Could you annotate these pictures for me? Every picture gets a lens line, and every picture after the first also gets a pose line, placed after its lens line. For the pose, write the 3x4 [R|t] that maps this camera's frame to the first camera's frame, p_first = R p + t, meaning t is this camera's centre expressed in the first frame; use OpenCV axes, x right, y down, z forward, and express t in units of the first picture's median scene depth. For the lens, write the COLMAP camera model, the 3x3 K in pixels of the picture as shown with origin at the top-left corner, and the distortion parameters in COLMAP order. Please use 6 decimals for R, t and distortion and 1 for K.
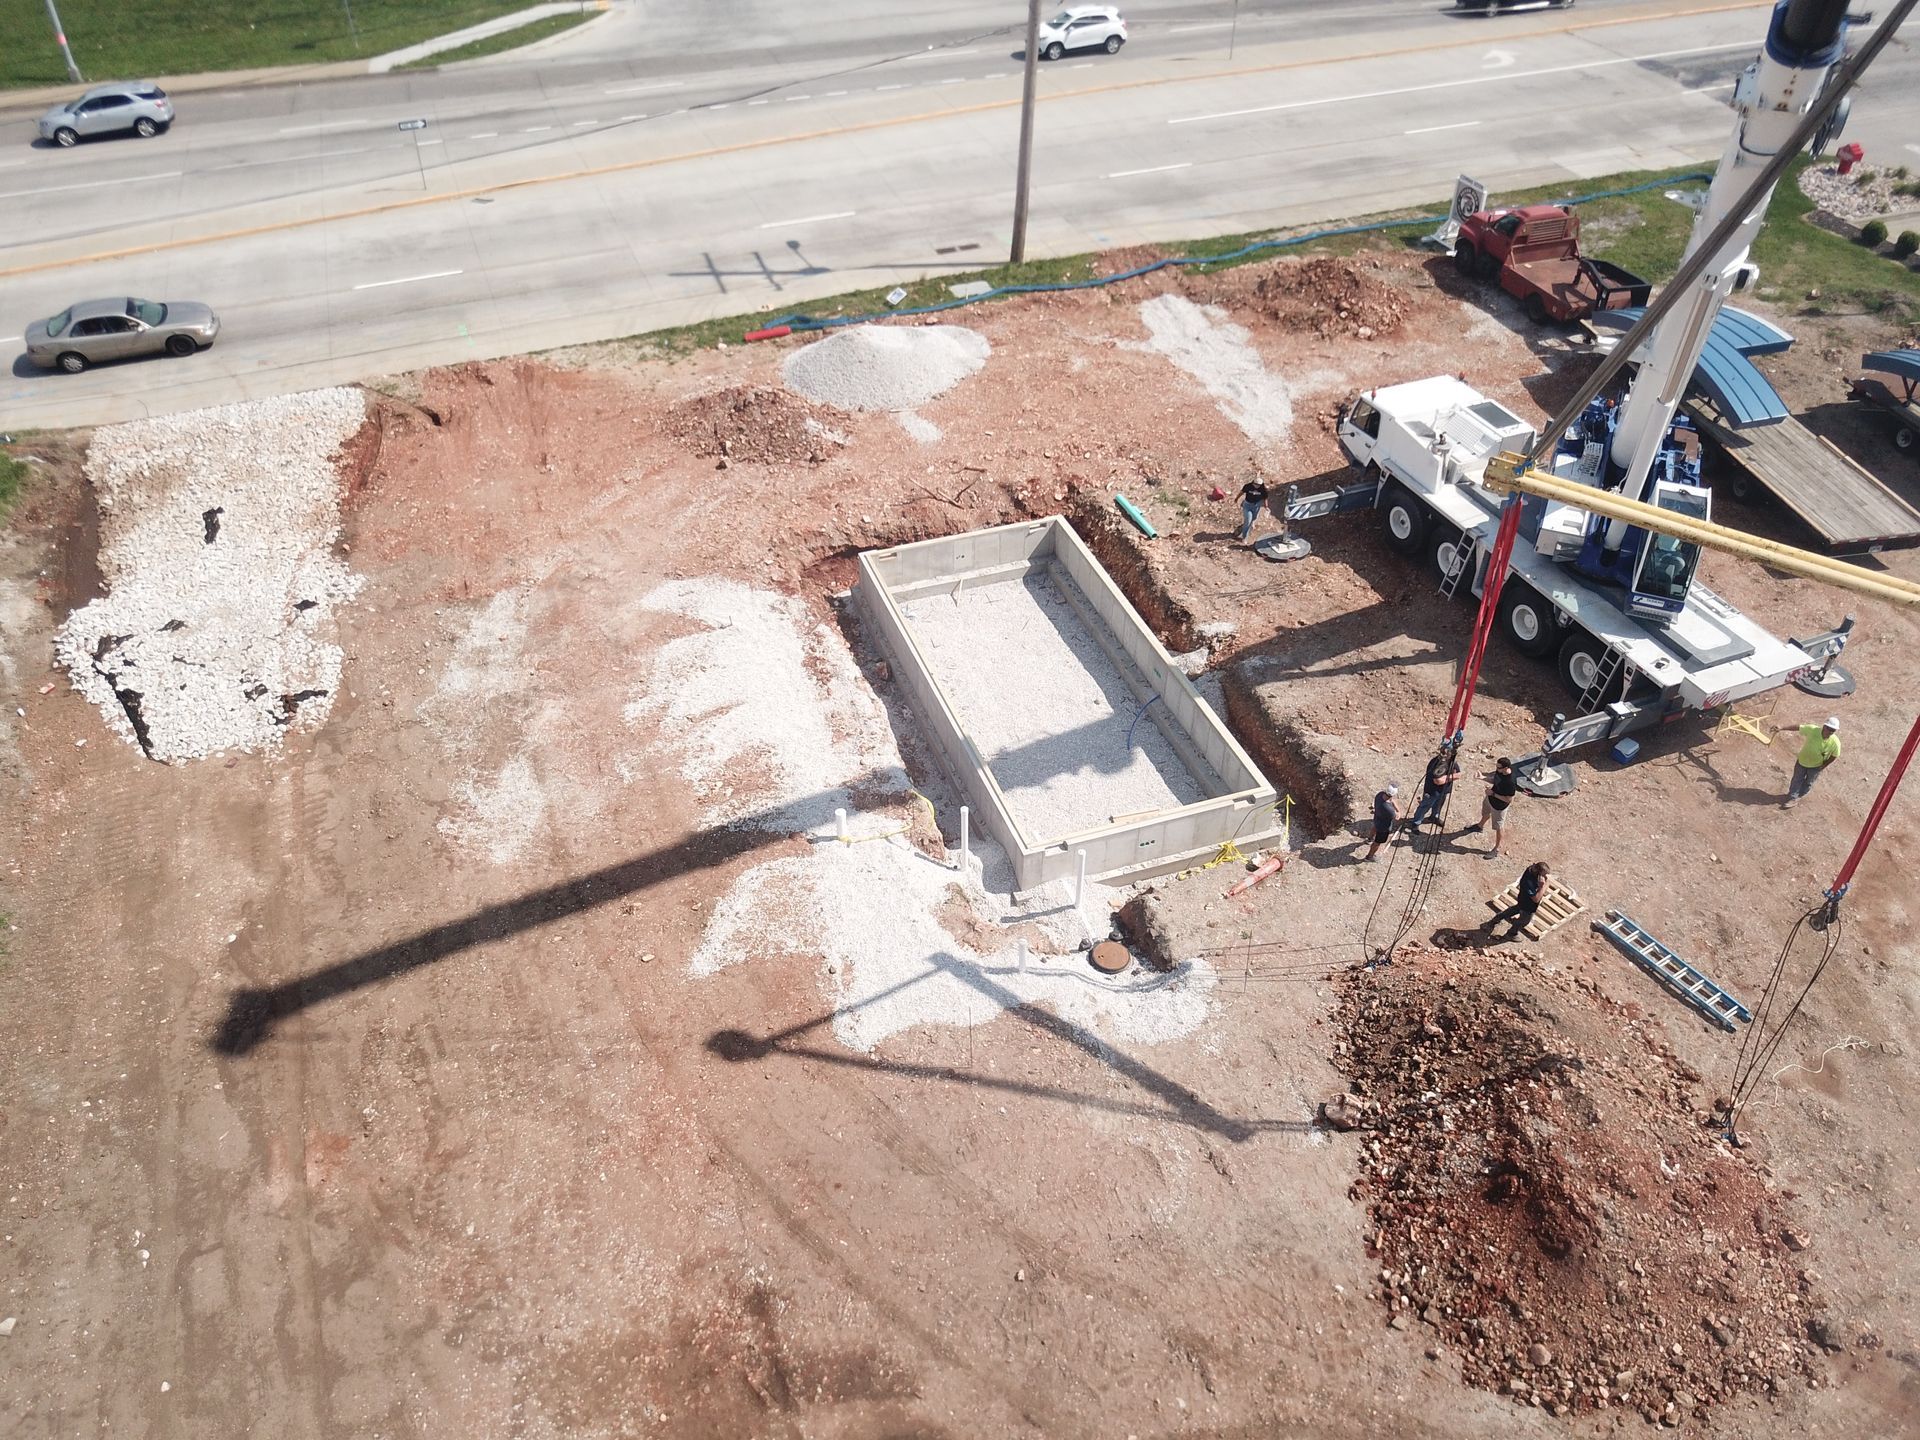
lens RADIAL K [[1487.6, 0, 960.0], [0, 1487.6, 720.0], [0, 0, 1]] dist [-0.003357, -0.005472]
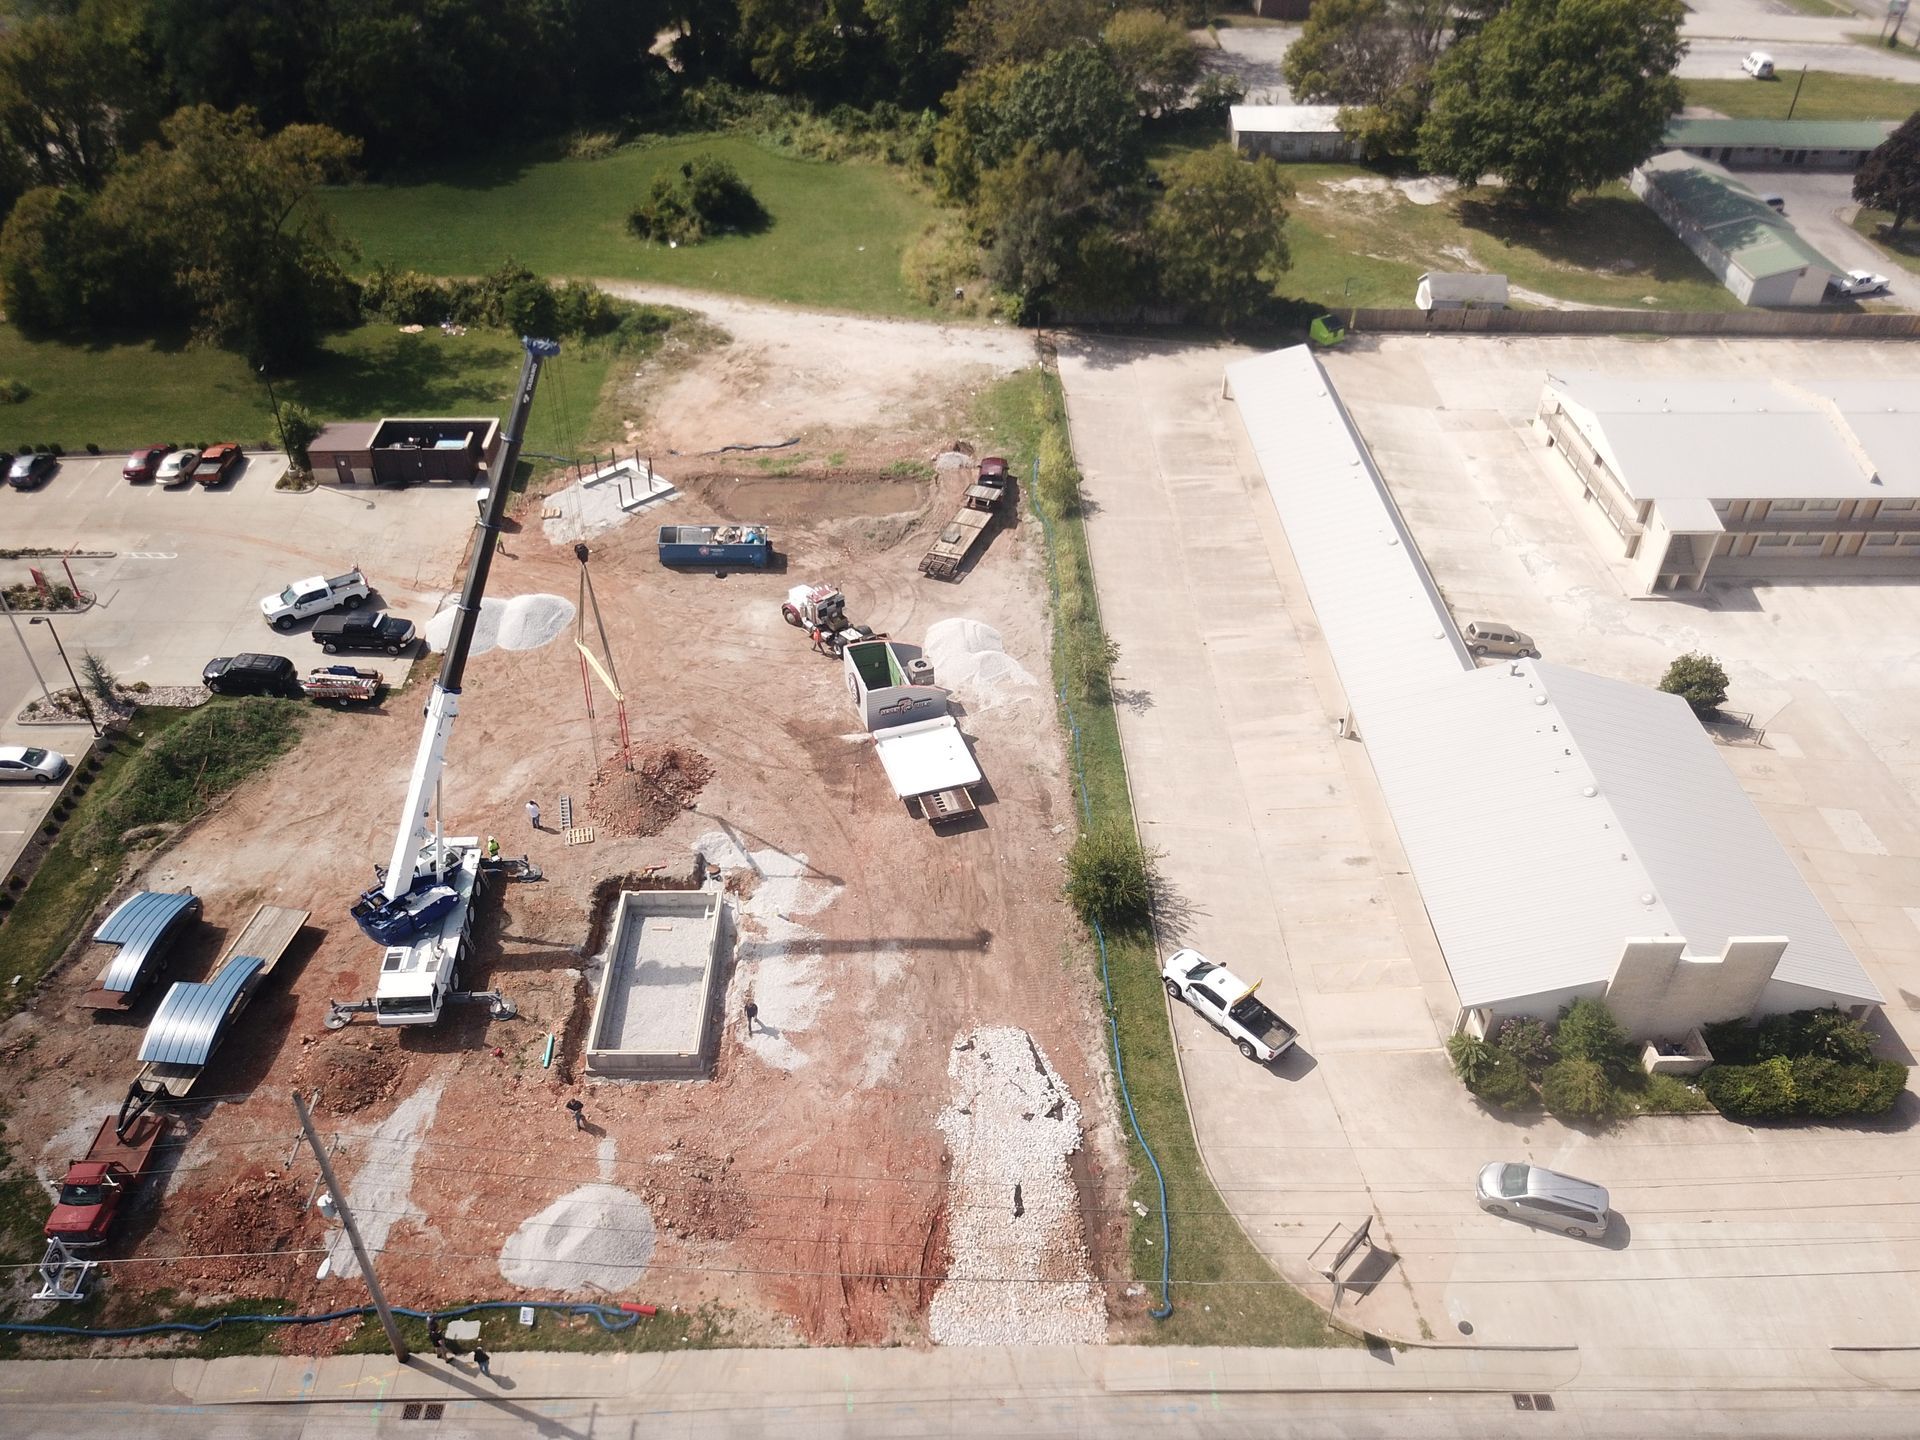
lens RADIAL K [[1458.9, 0, 960.0], [0, 1458.9, 720.0], [0, 0, 1]] dist [0.070212, -0.167443]
pose [[-0.949598, -0.202724, 0.239095, -0.811745], [0.190743, 0.231595, 0.953929, -2.101567], [-0.248757, 0.951455, -0.181254, 0.879420]]
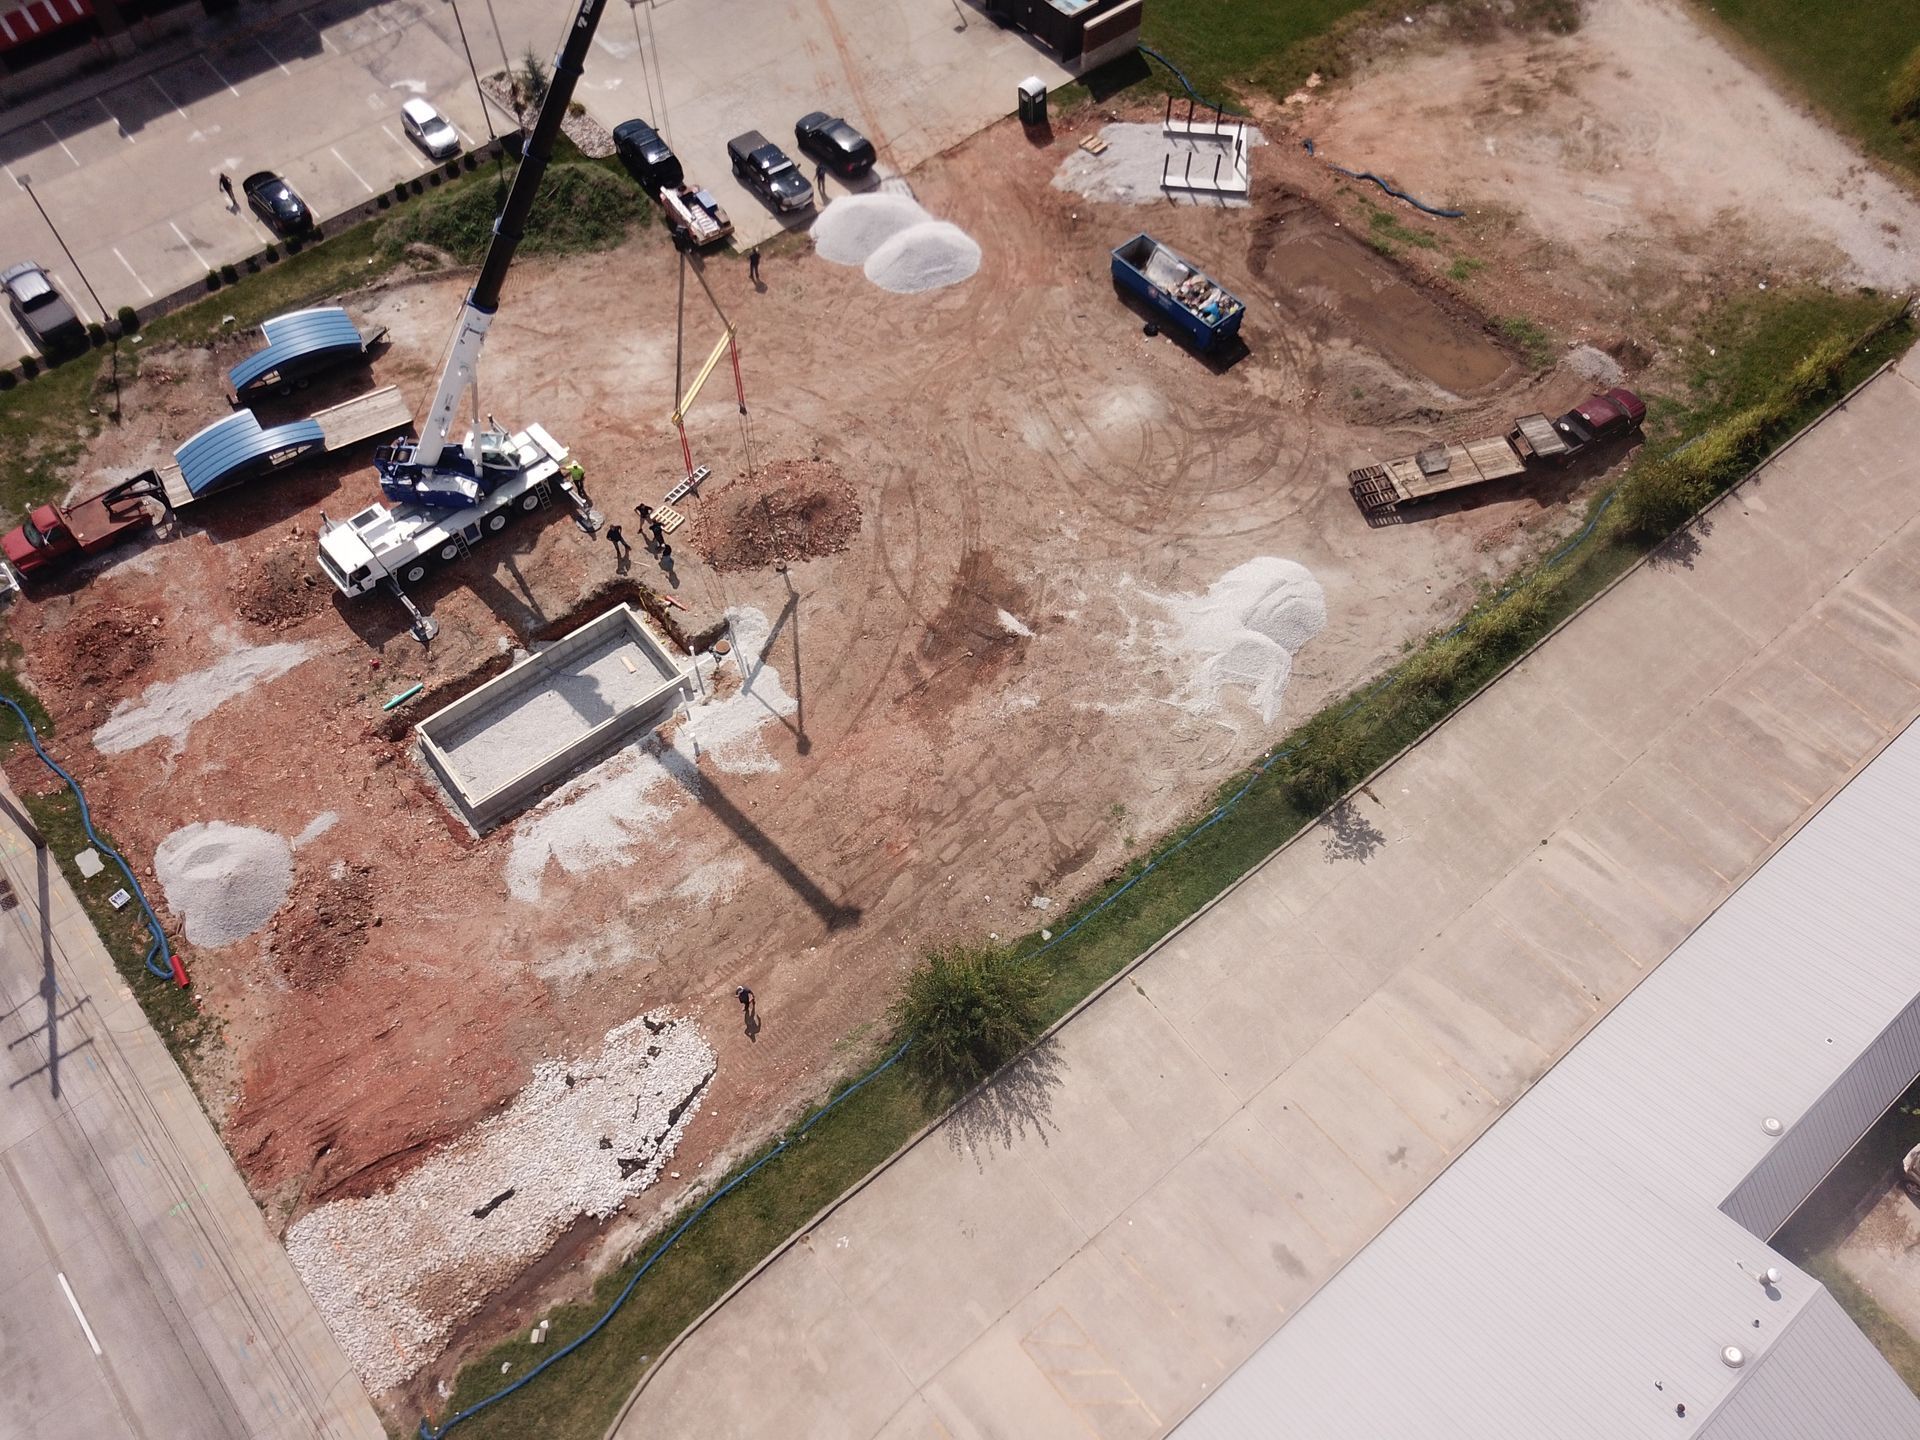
lens RADIAL K [[1487.6, 0, 960.0], [0, 1487.6, 720.0], [0, 0, 1]] dist [-0.003357, -0.005472]
pose [[-0.338190, -0.793611, 0.505776, -1.126396], [0.592811, 0.237755, 0.769446, -1.208962], [-0.730891, 0.560049, 0.390055, -0.183865]]
